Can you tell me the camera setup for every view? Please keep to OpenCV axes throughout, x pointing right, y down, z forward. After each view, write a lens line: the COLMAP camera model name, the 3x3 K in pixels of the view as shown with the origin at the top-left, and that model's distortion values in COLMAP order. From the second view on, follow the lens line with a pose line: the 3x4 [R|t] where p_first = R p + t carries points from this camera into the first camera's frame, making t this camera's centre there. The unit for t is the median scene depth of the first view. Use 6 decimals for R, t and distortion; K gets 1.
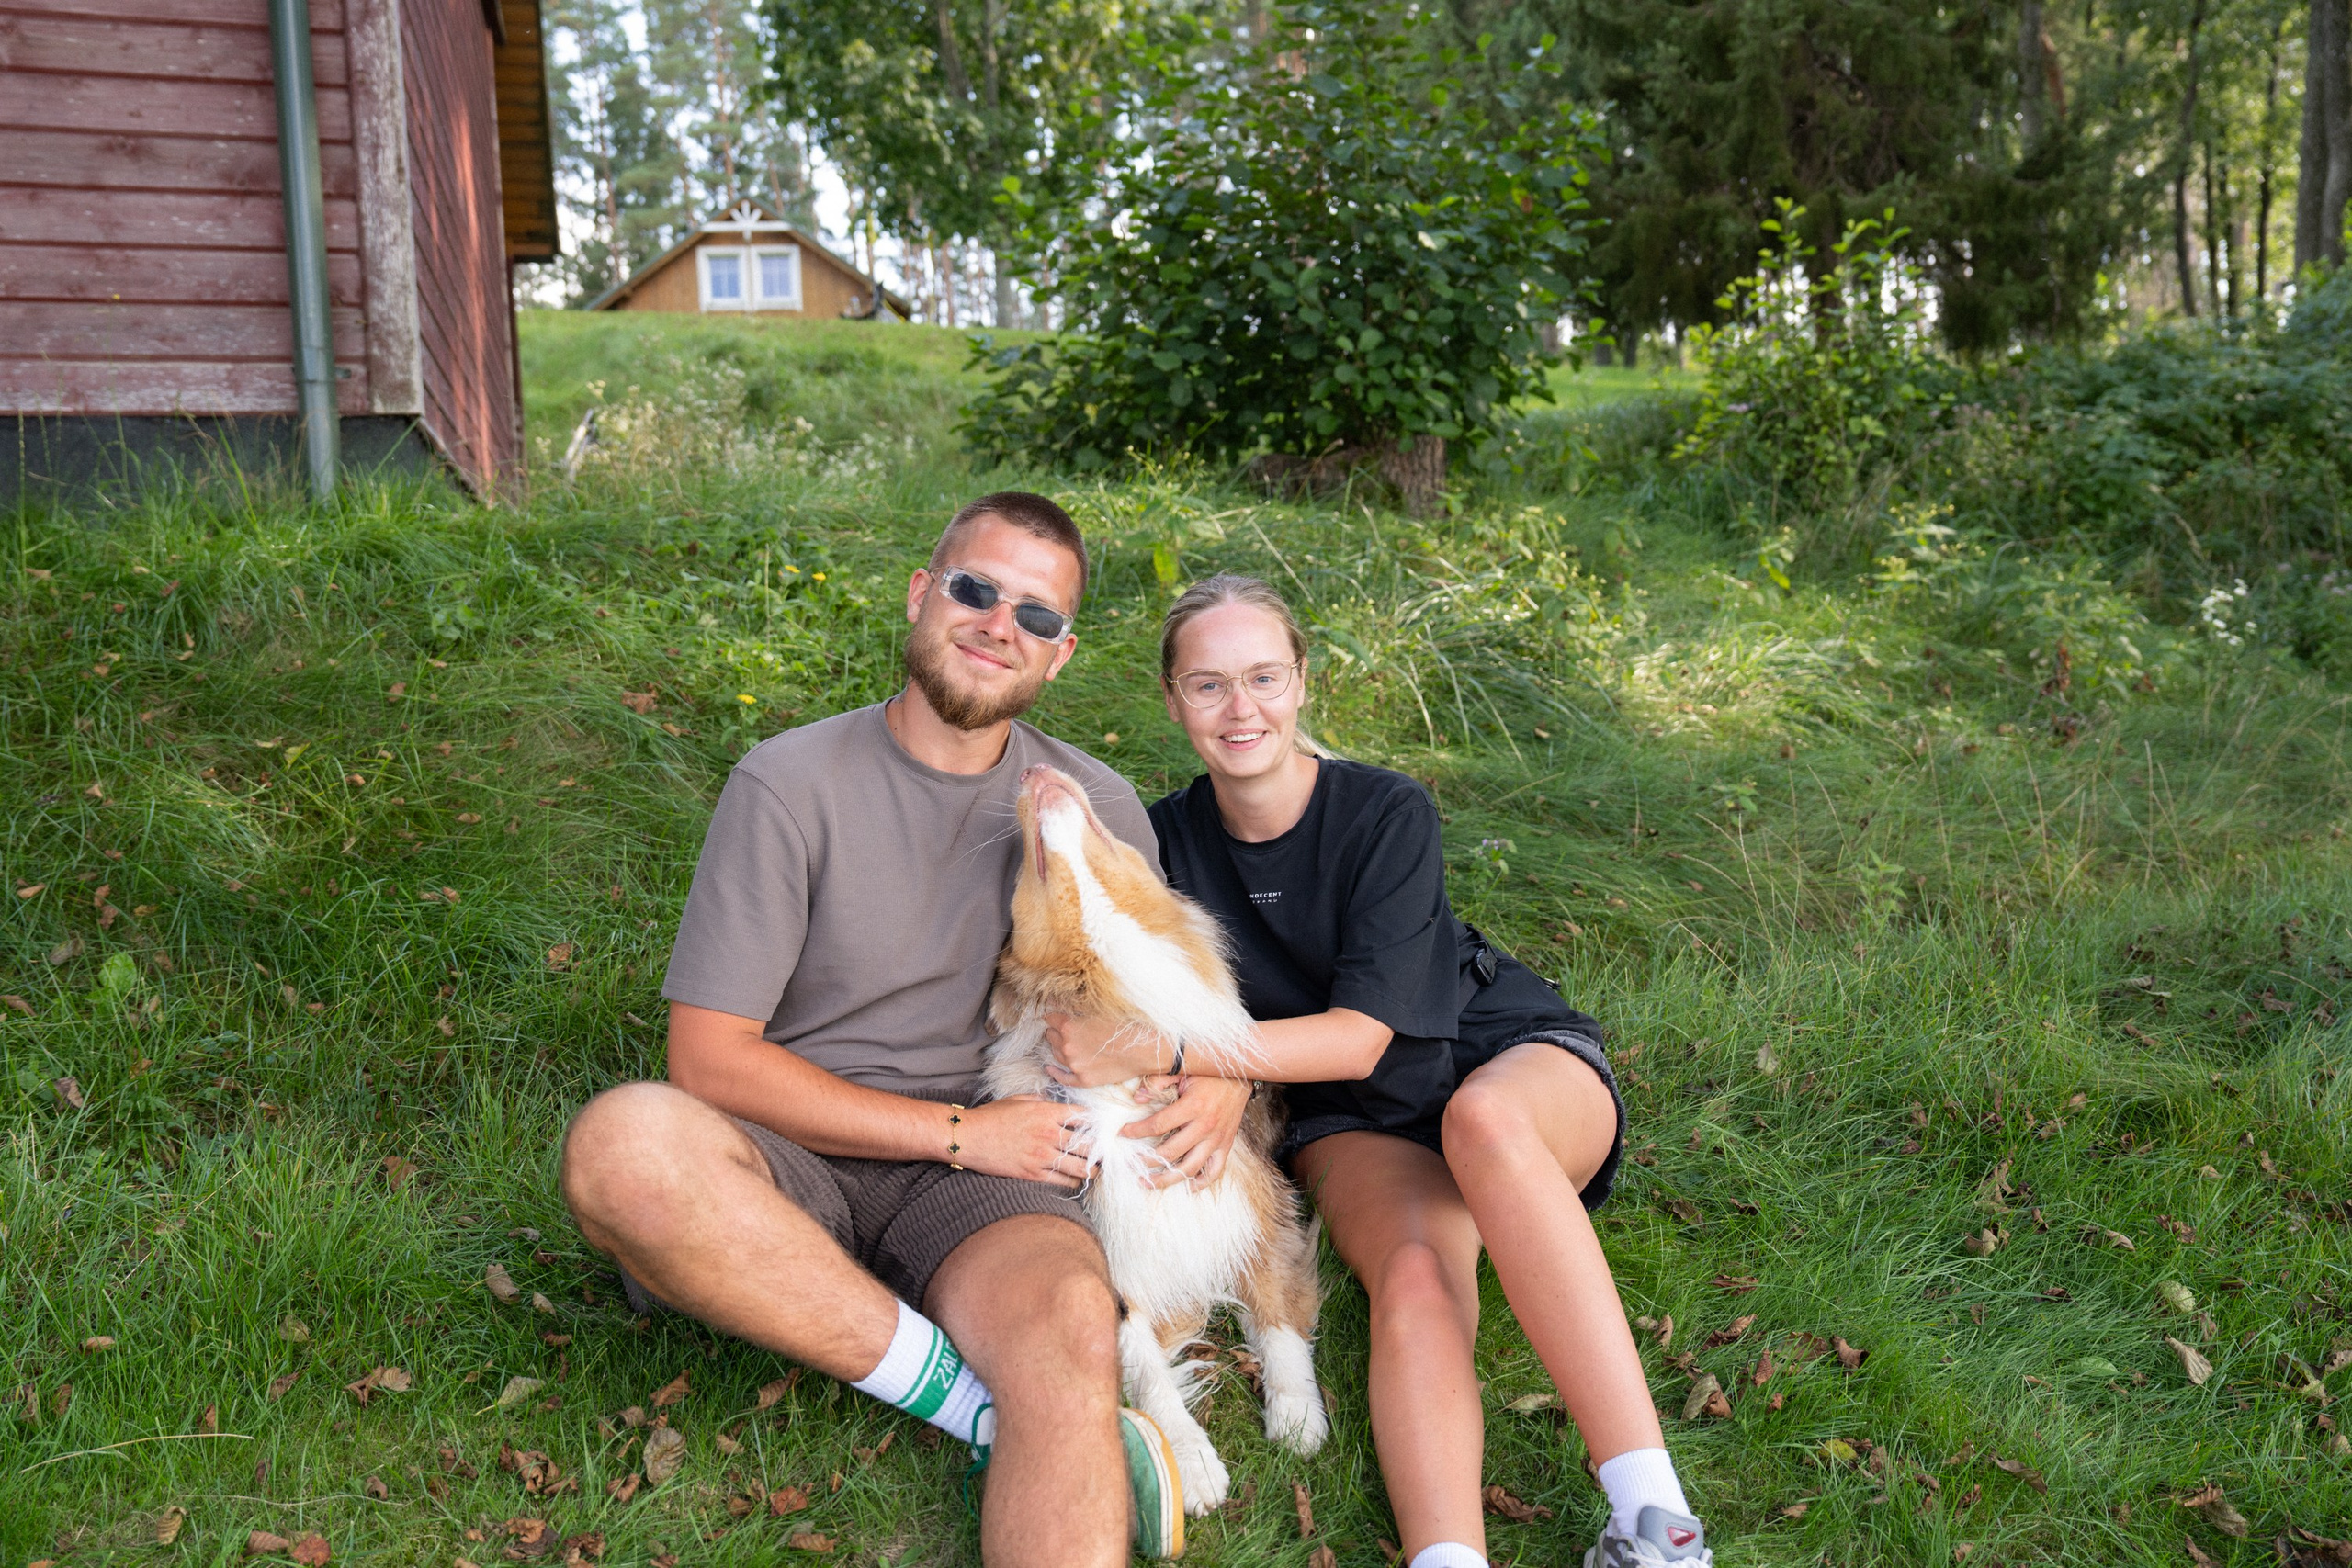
lens RADIAL K [[1929.5, 0, 1184.1], [0, 1929.5, 775.0], [0, 0, 1]] dist [-0.029563, 0.062971]
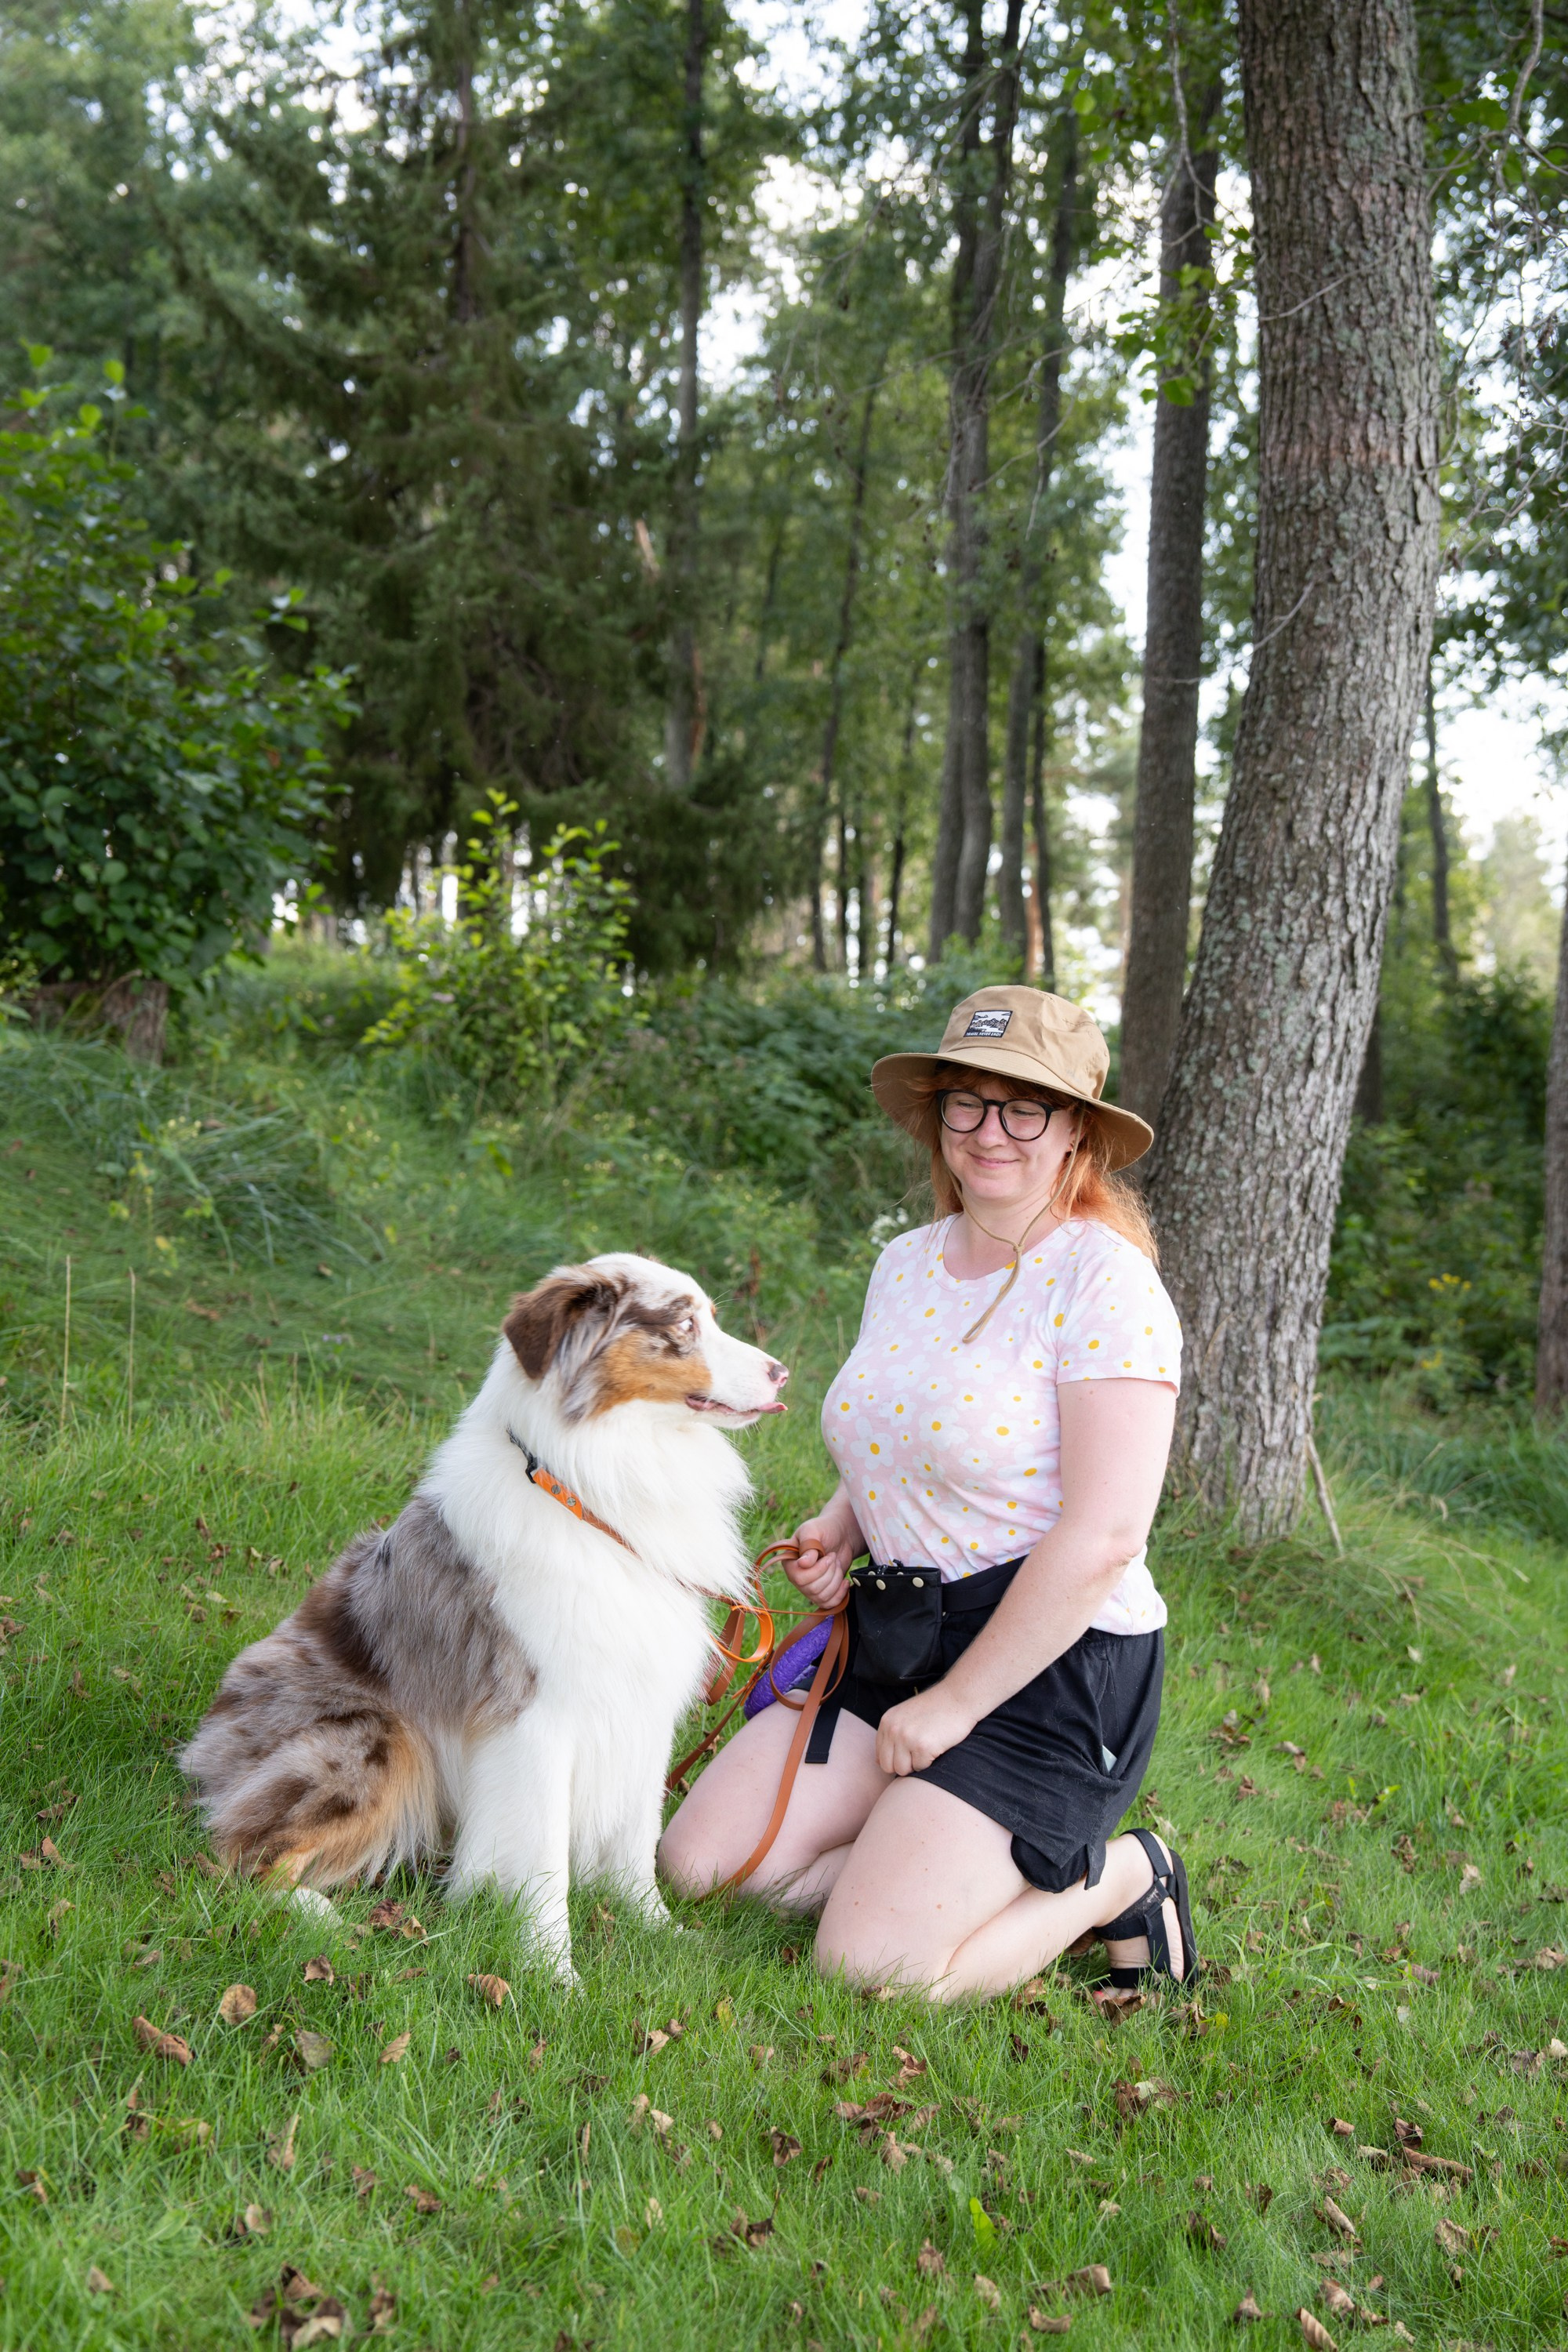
lens RADIAL K [[2722.1, 0, 791.5], [0, 2722.1, 1168.3], [0, 0, 1]] dist [0.068233, 0.000000]
pose [[0.882676, 0.106401, 0.457779, -0.170013], [-0.048384, 0.989433, -0.136681, 0.069638], [-0.467485, 0.098496, 0.878497, -0.261069]]
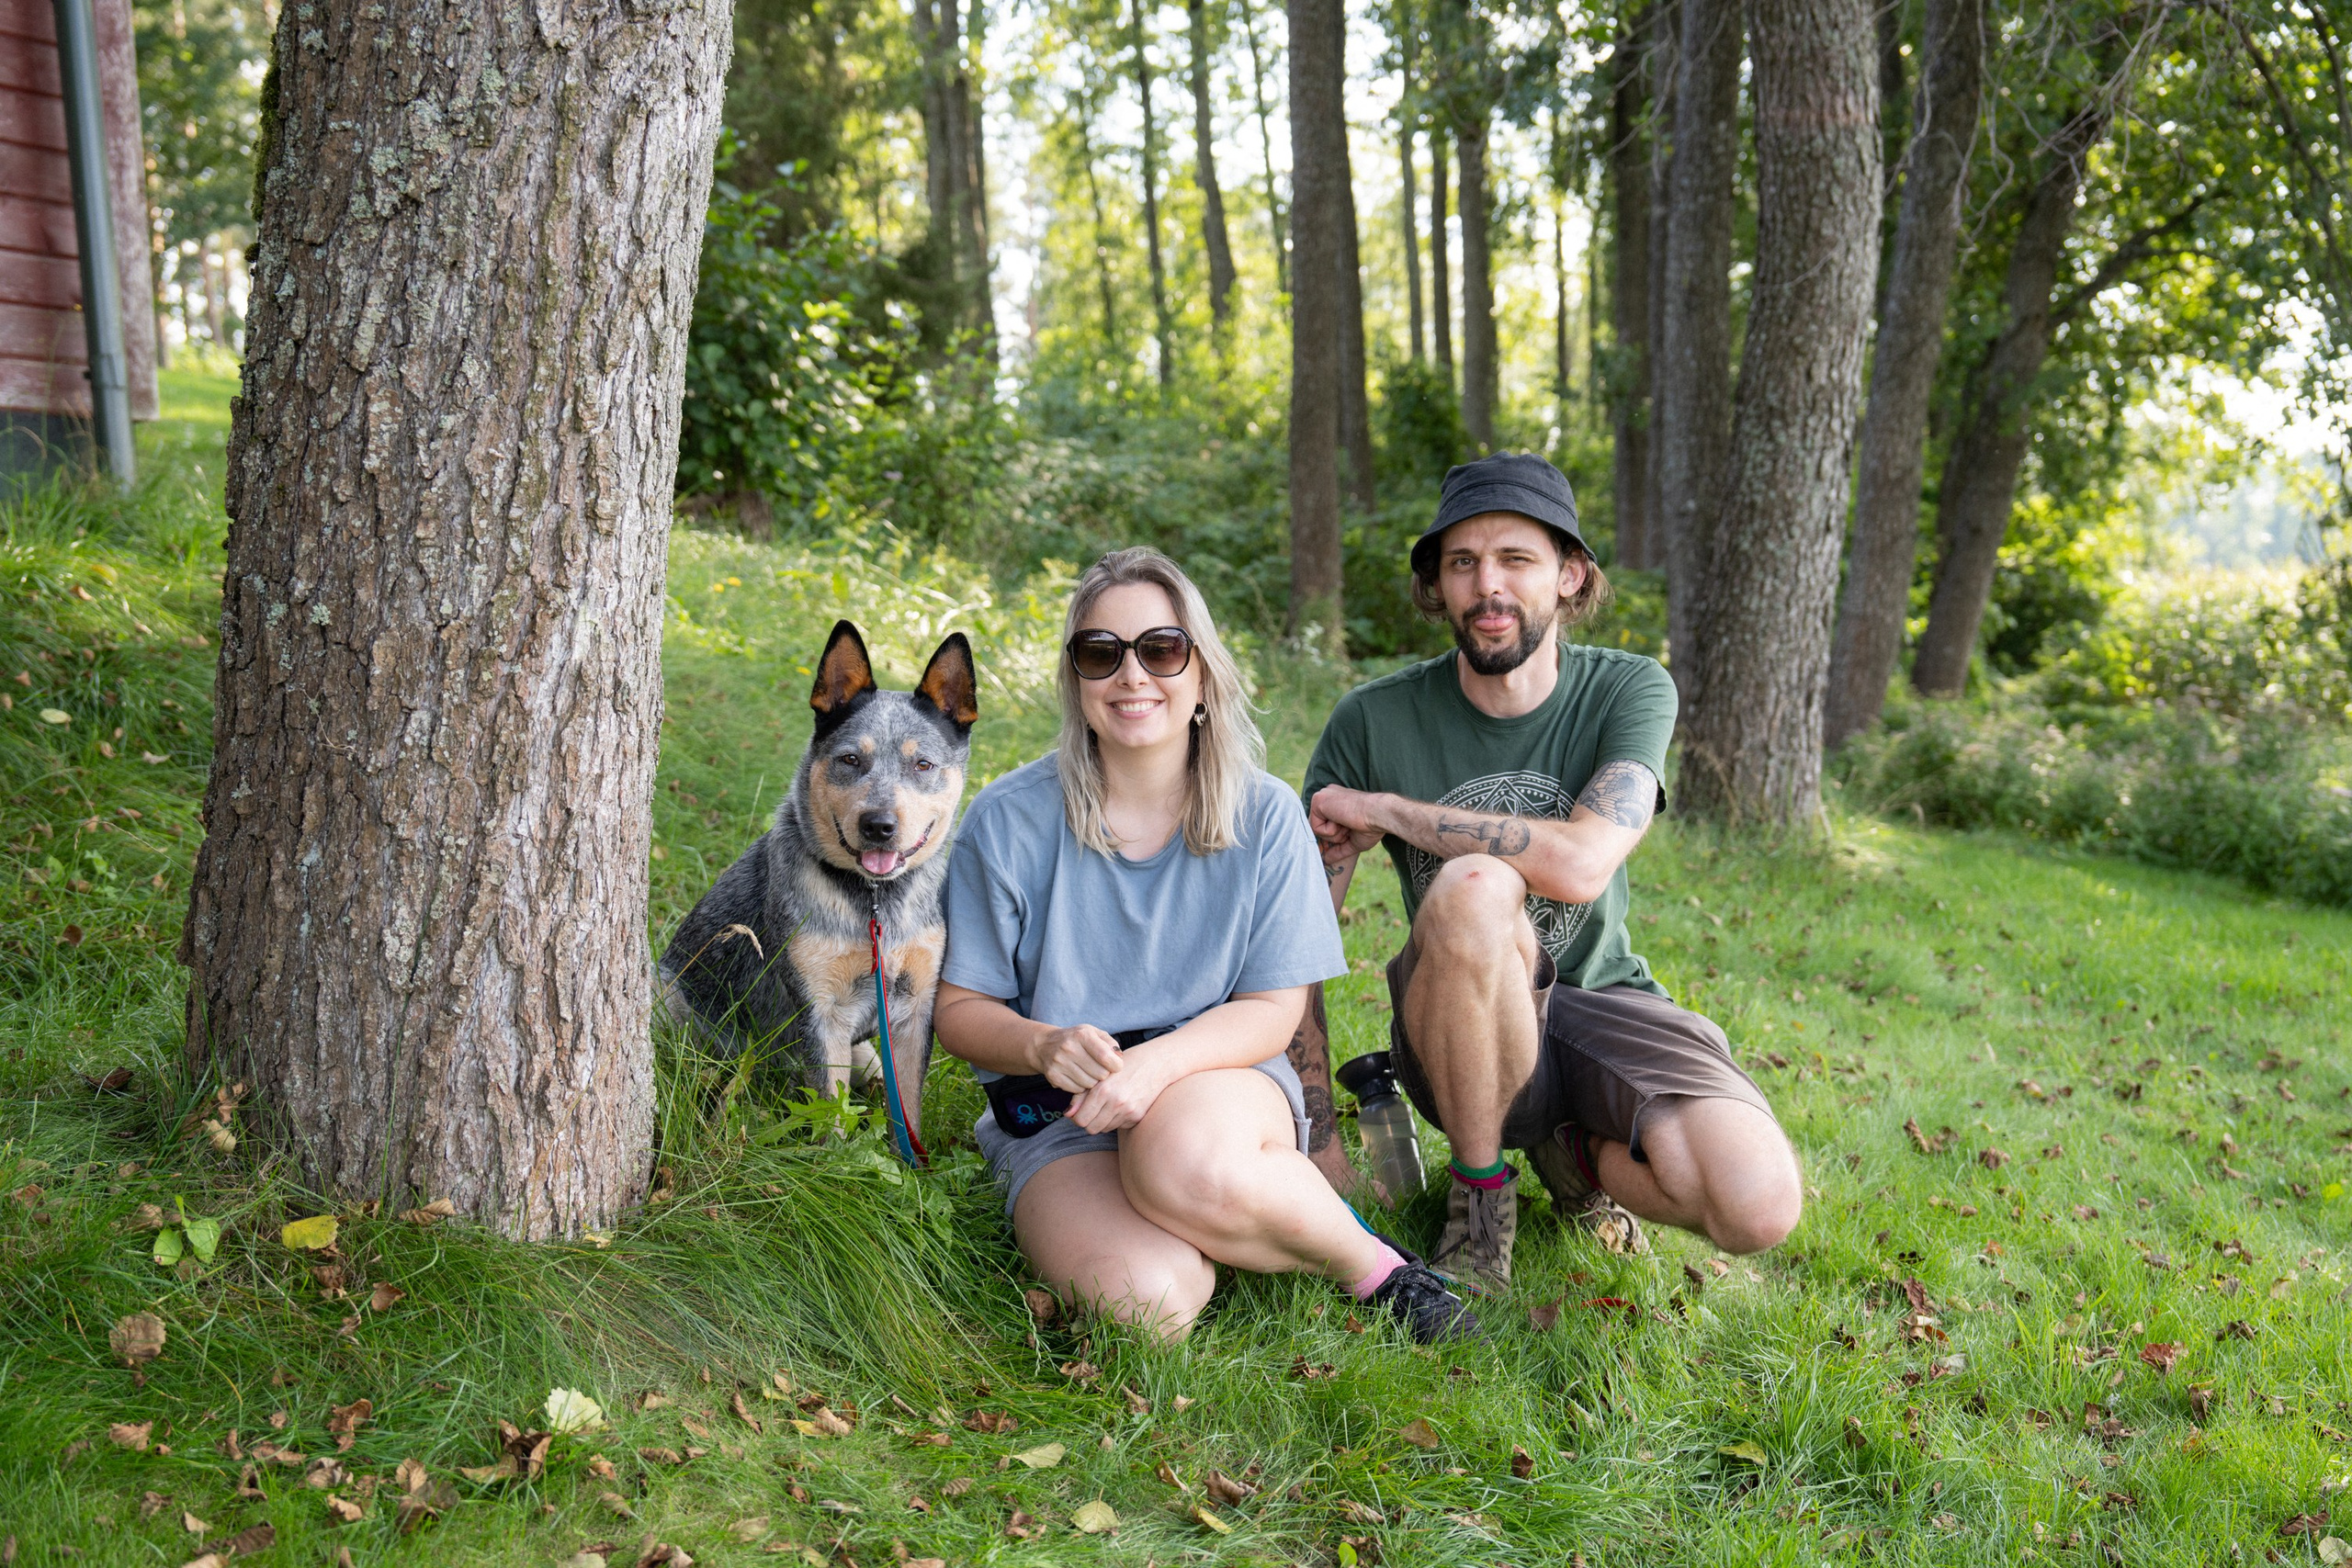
lens RADIAL K [[2463.8, 0, 1259.2], [0, 2463.8, 813.1], [0, 0, 1]] dist [0.053878, 0.000000]
pose [[0.740567, -0.018608, 0.671725, -0.570313], [0.048764, 0.998469, -0.026102, 0.064865], [-0.670211, 0.052086, 0.740341, -0.269293]]
